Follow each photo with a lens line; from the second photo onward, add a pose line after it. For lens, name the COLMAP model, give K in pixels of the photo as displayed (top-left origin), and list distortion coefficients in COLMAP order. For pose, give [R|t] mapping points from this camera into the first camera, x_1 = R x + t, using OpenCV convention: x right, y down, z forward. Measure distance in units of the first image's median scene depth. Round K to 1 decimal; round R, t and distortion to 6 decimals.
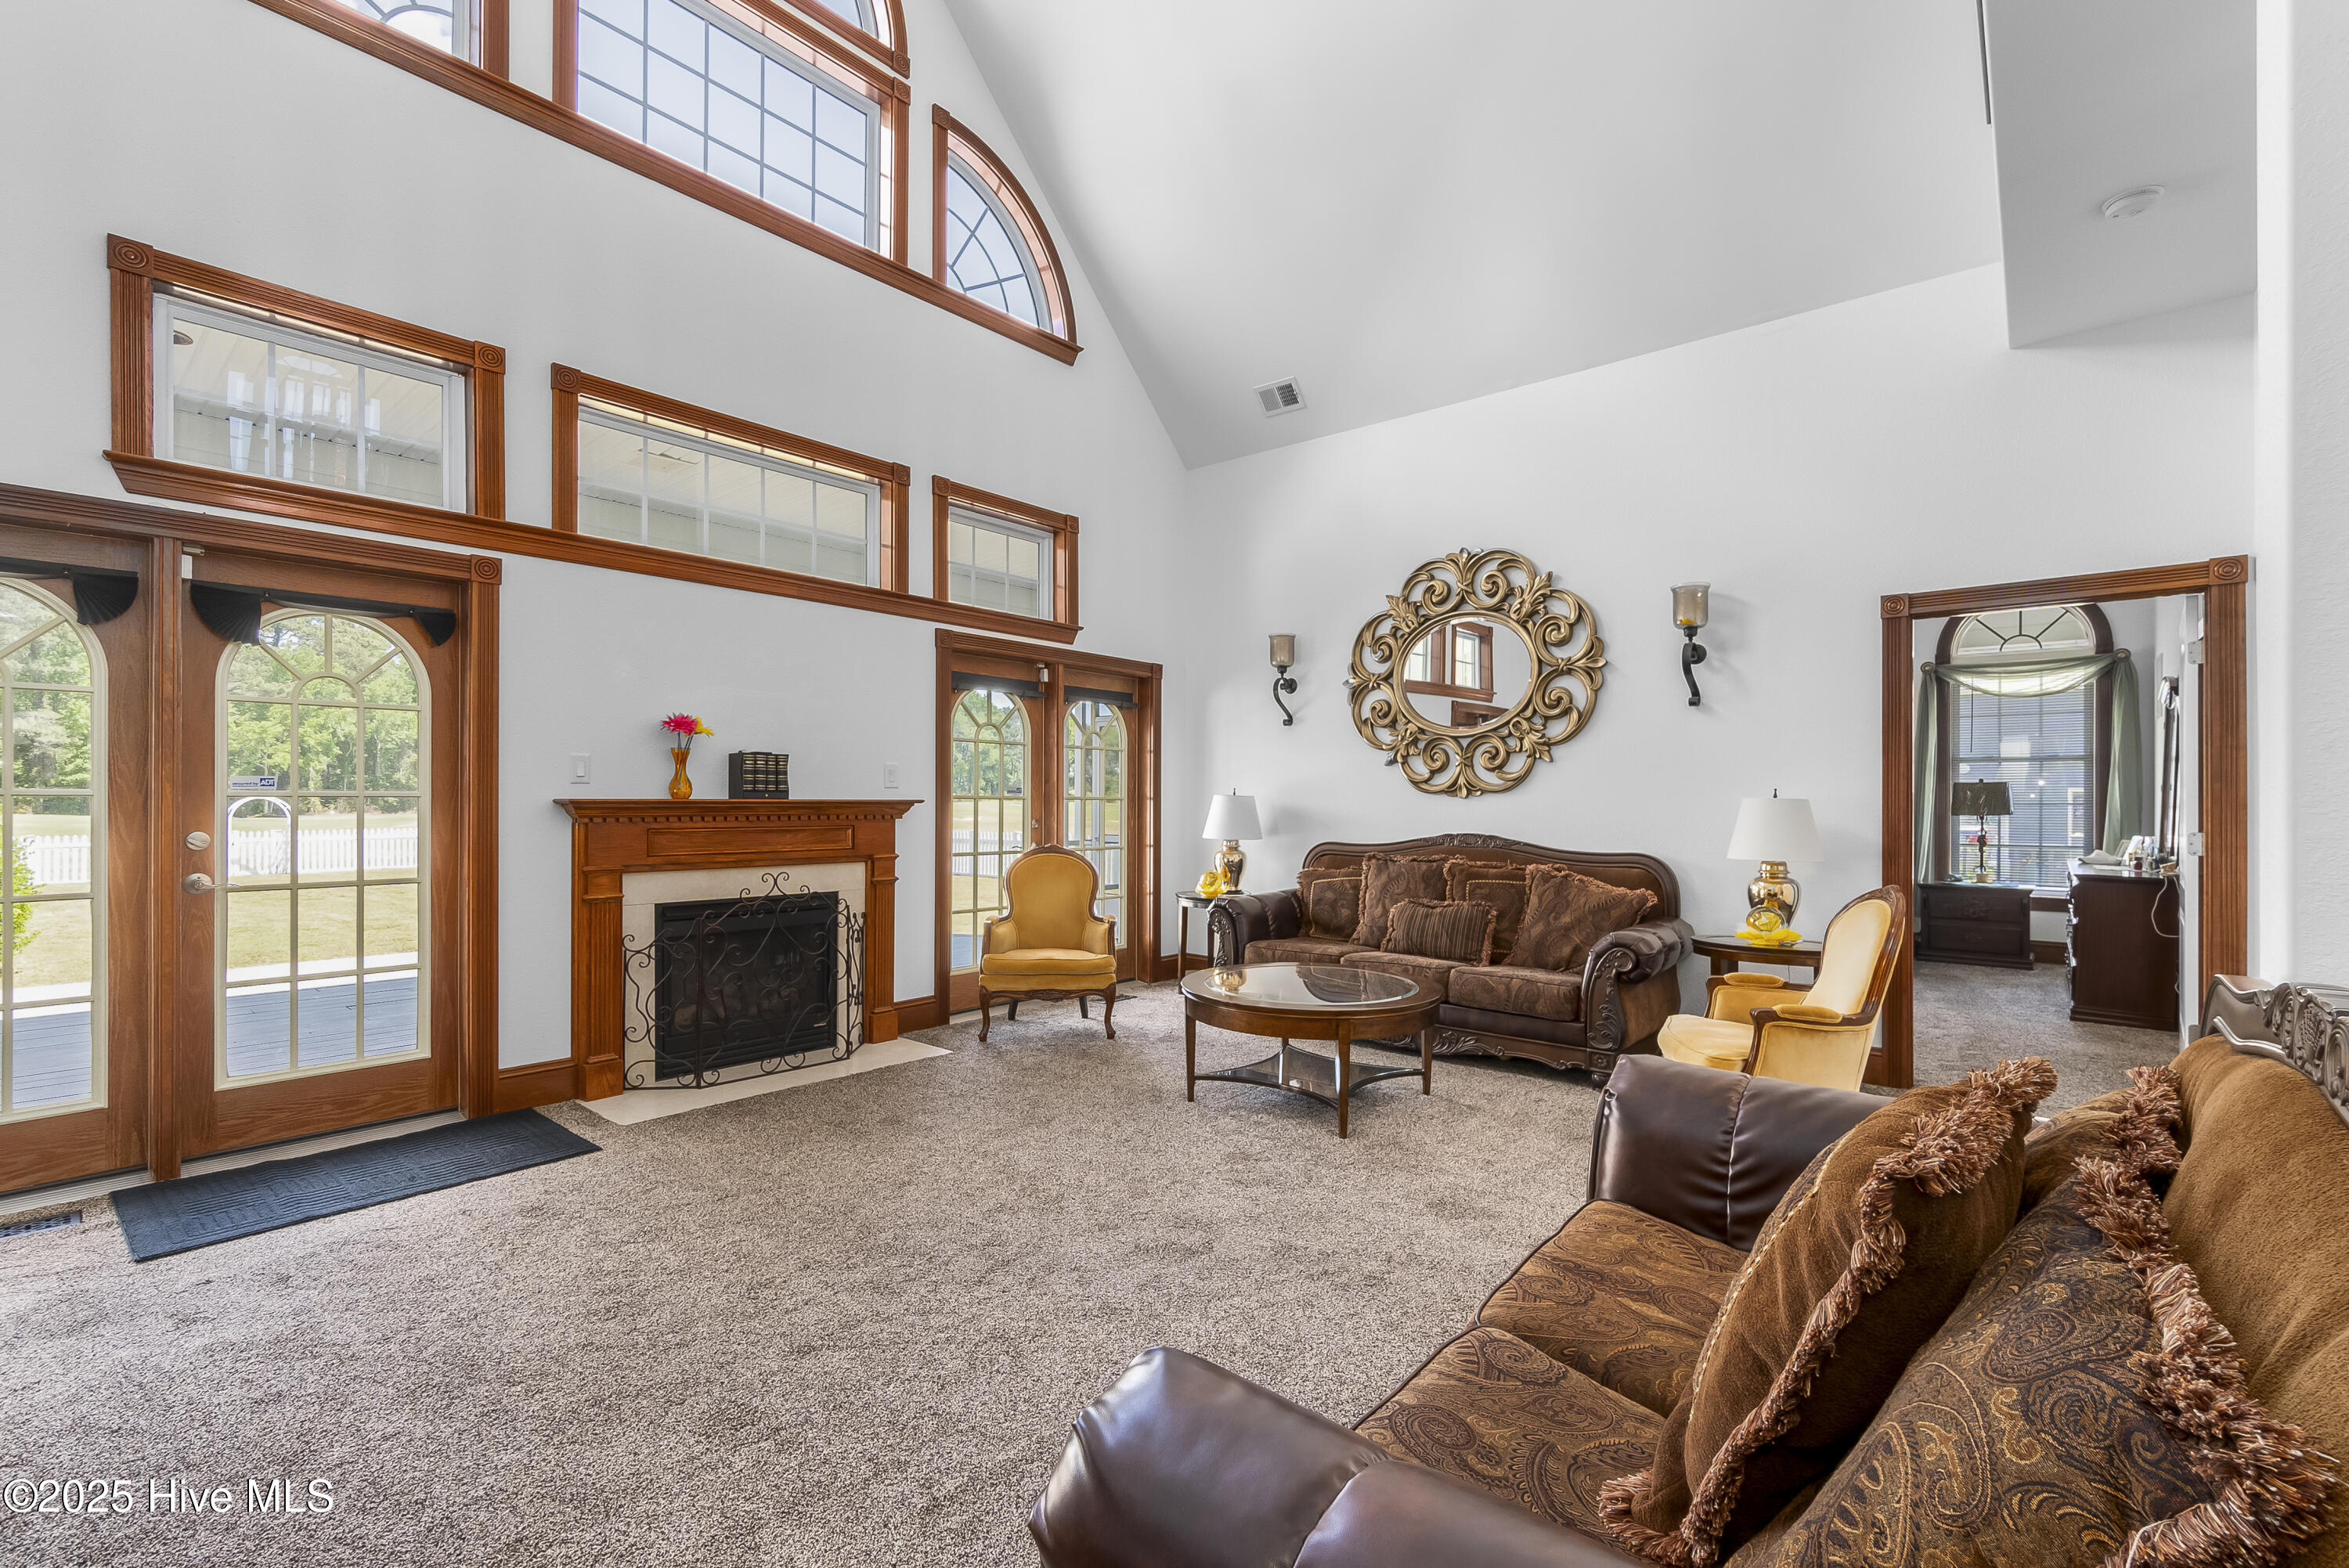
lens RADIAL K [[1028.3, 0, 1180.6], [0, 1028.3, 814.0], [0, 0, 1]] dist [-0.000466, 0.000111]
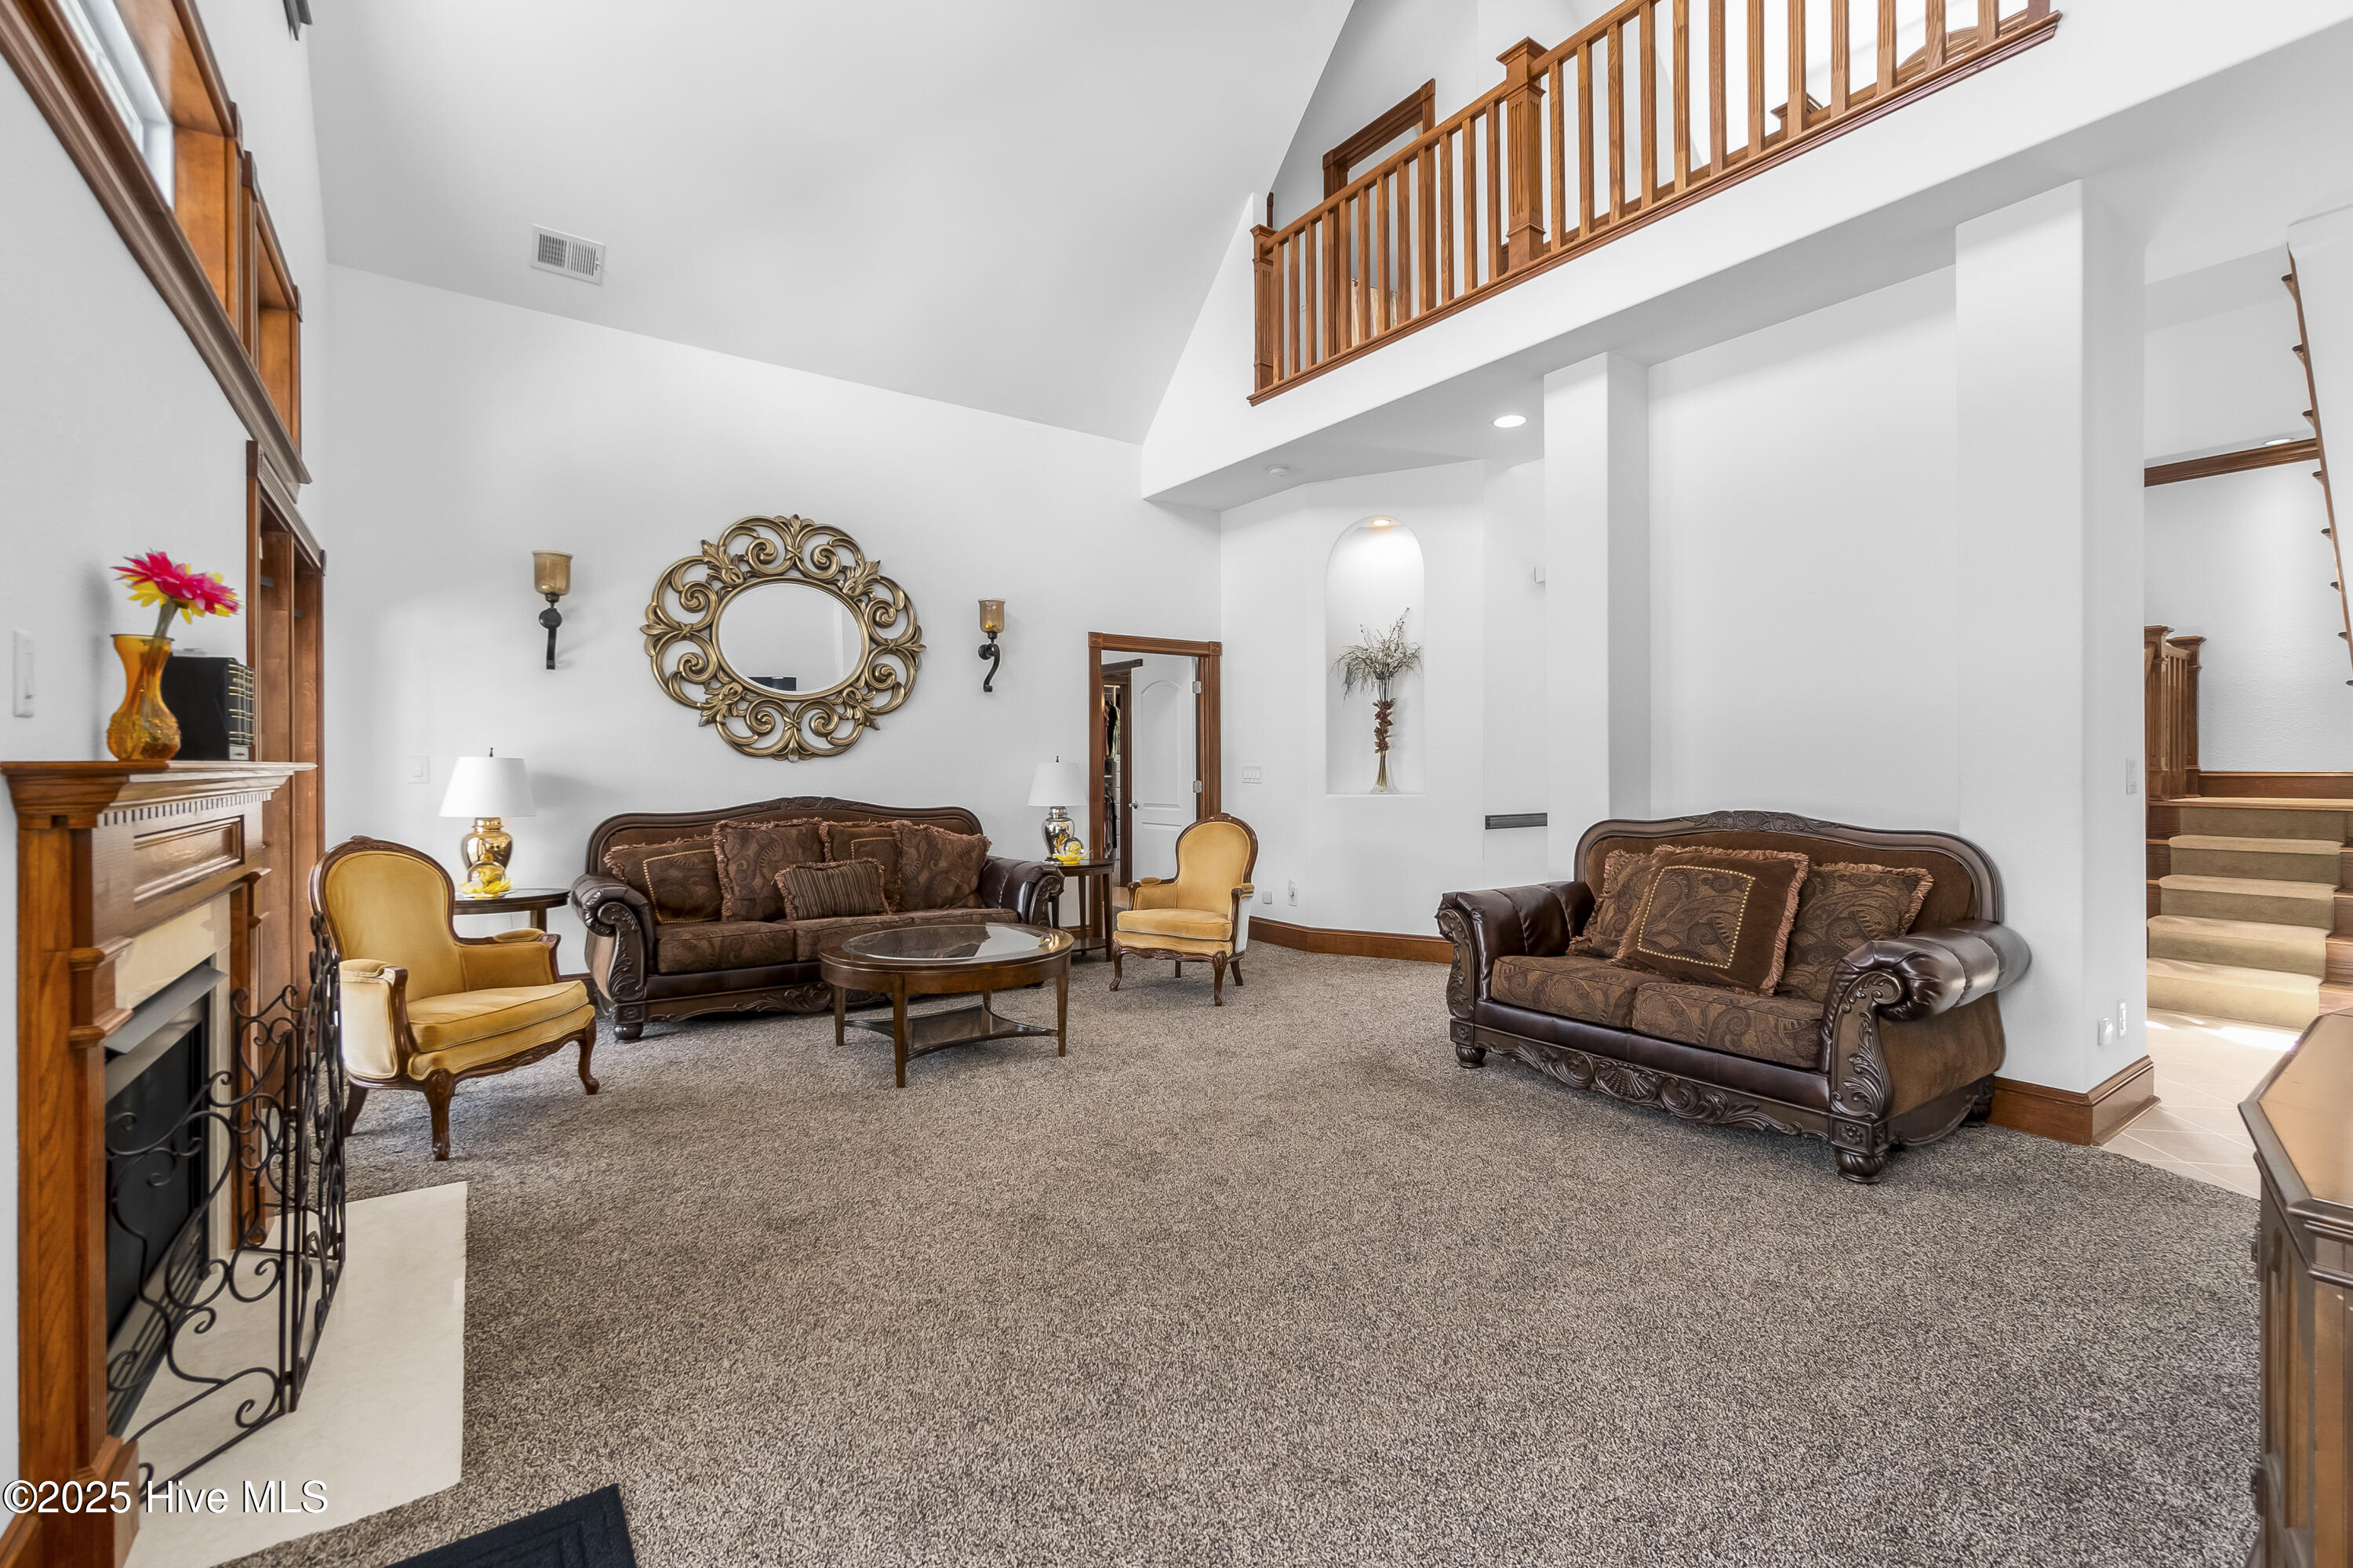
lens RADIAL K [[1008.8, 0, 1180.2], [0, 1008.8, 780.2], [0, 0, 1]] dist [-0.002867, -0.000191]
pose [[0.251951, -0.015693, 0.967613, -0.633742], [0.012832, 0.999835, 0.012874, -0.005658], [-0.967655, 0.009173, 0.252111, 0.412133]]
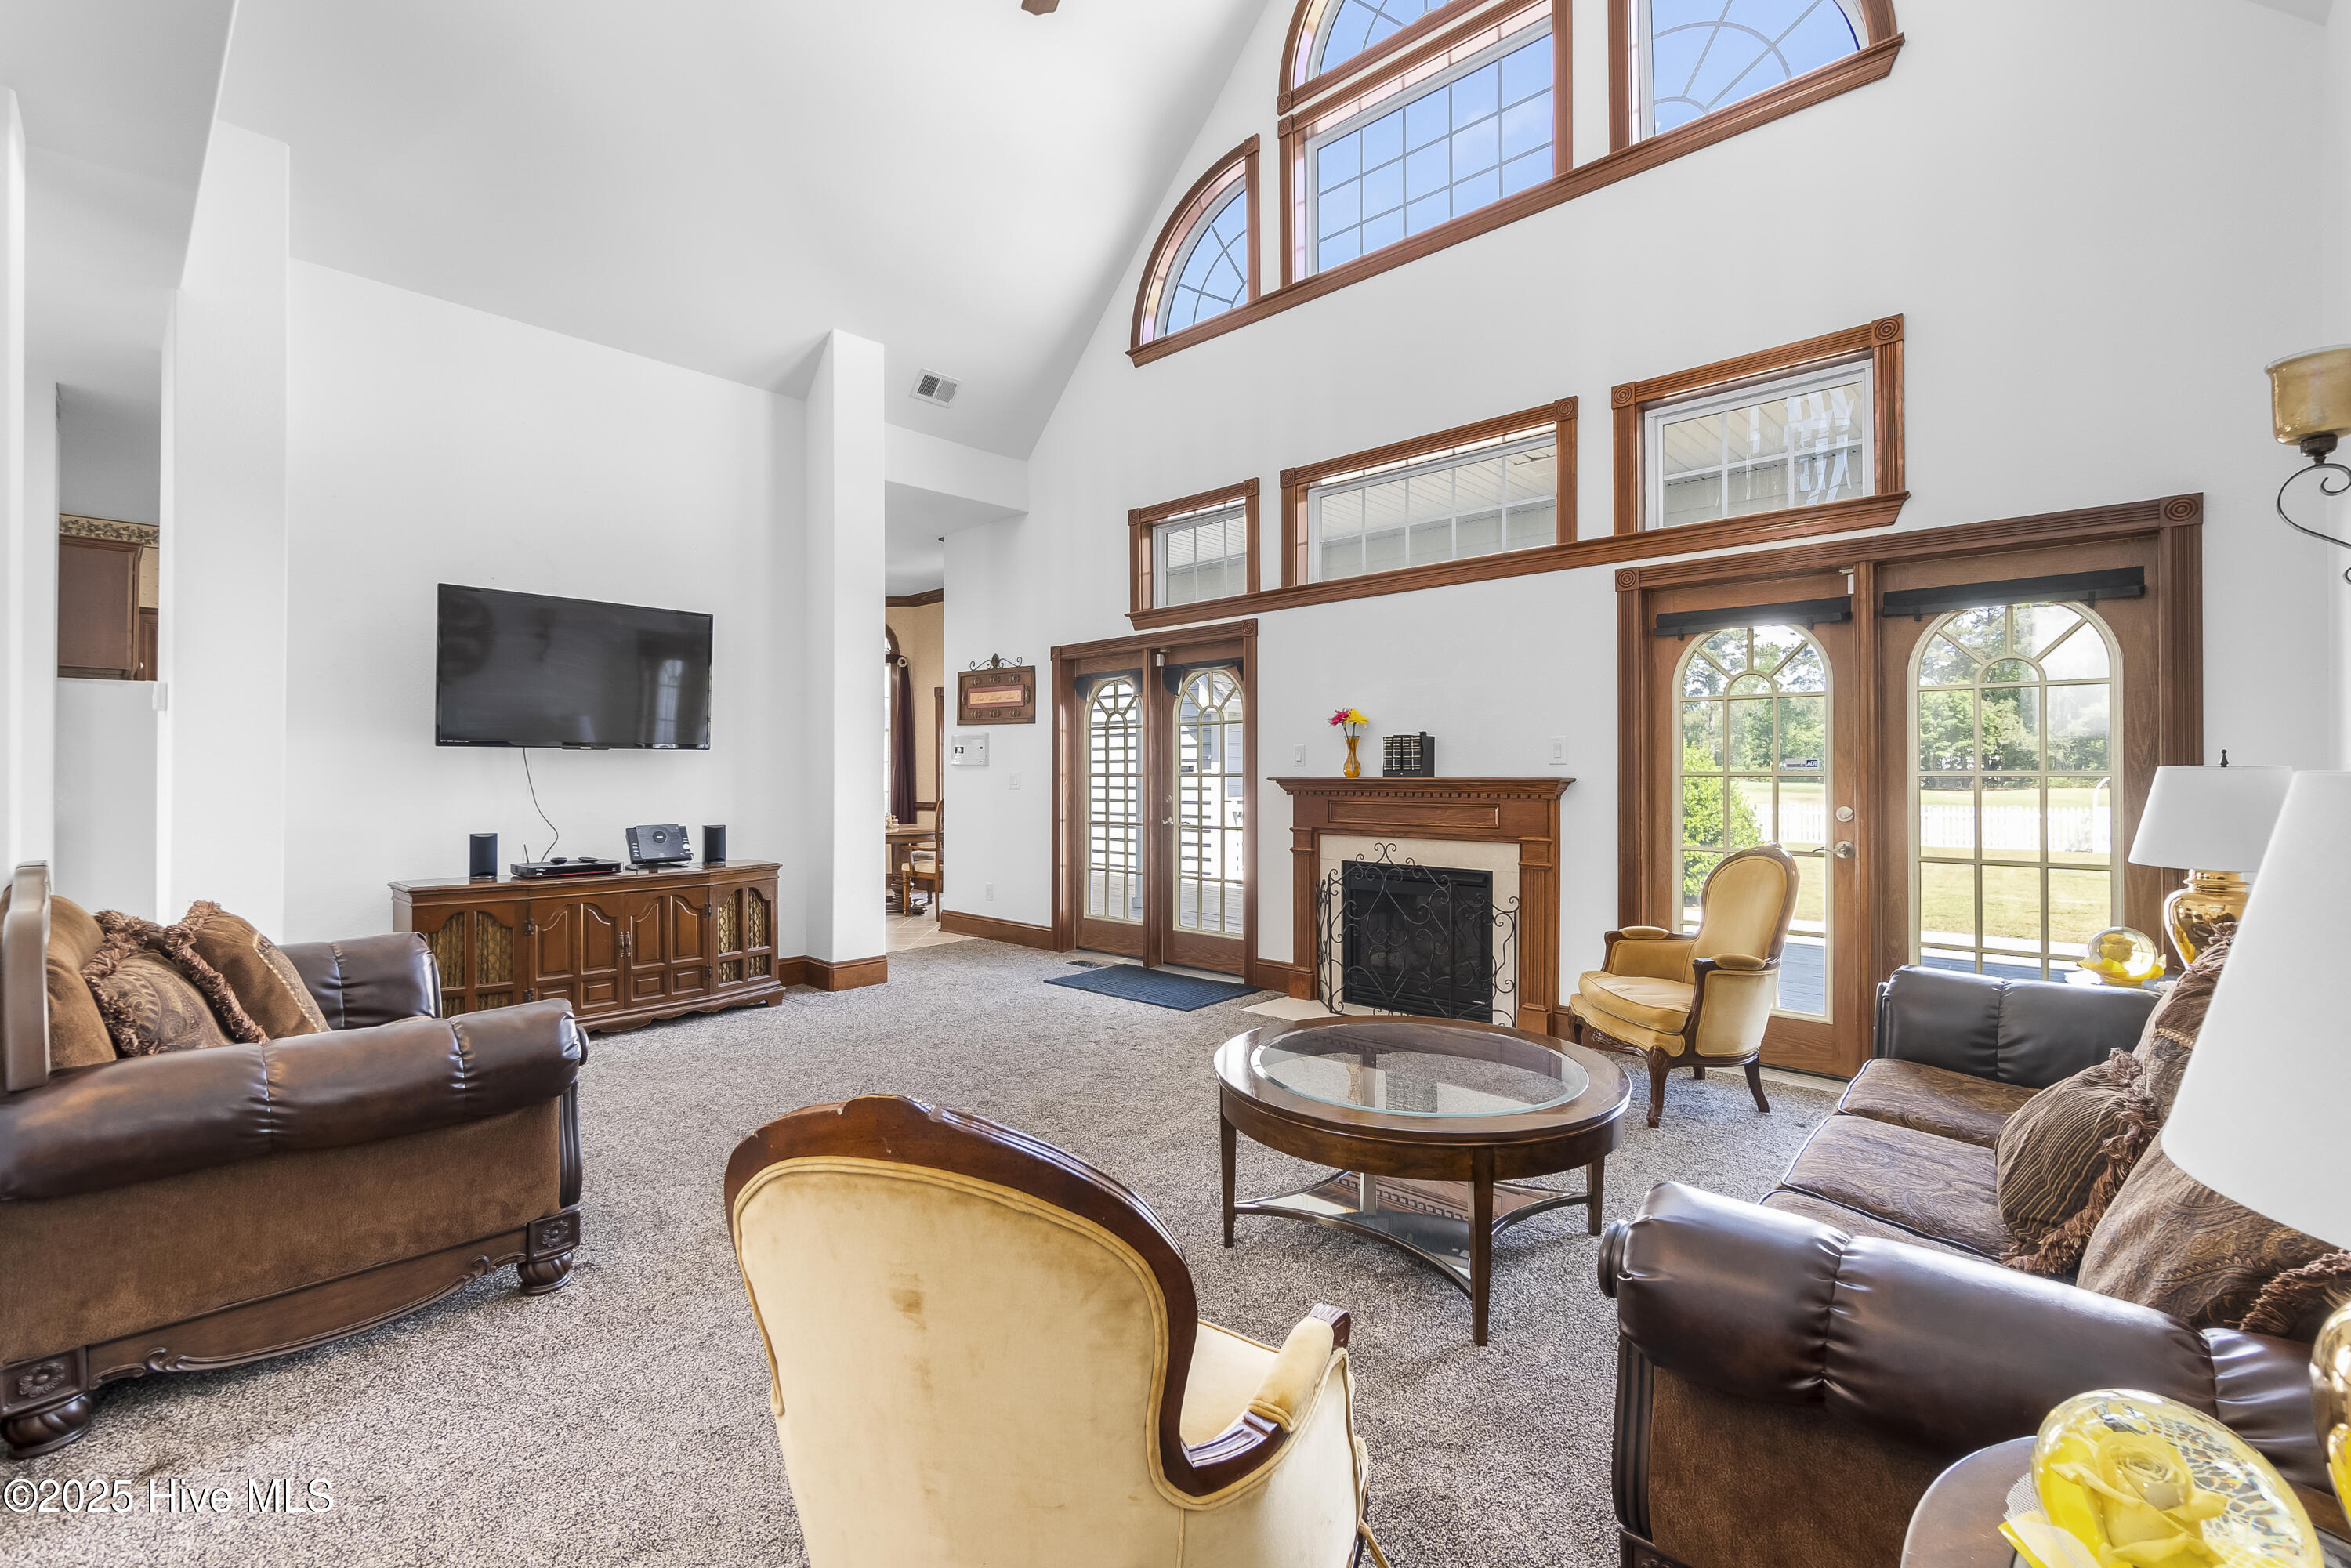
lens RADIAL K [[1014.2, 0, 1175.5], [0, 1014.2, 784.0], [0, 0, 1]] dist [-0.001315, 0.000212]
pose [[-0.045475, 0.004610, -0.998955, 0.604066], [-0.013443, 0.999896, 0.005226, -0.008173], [0.998875, 0.013666, -0.045408, 0.696442]]
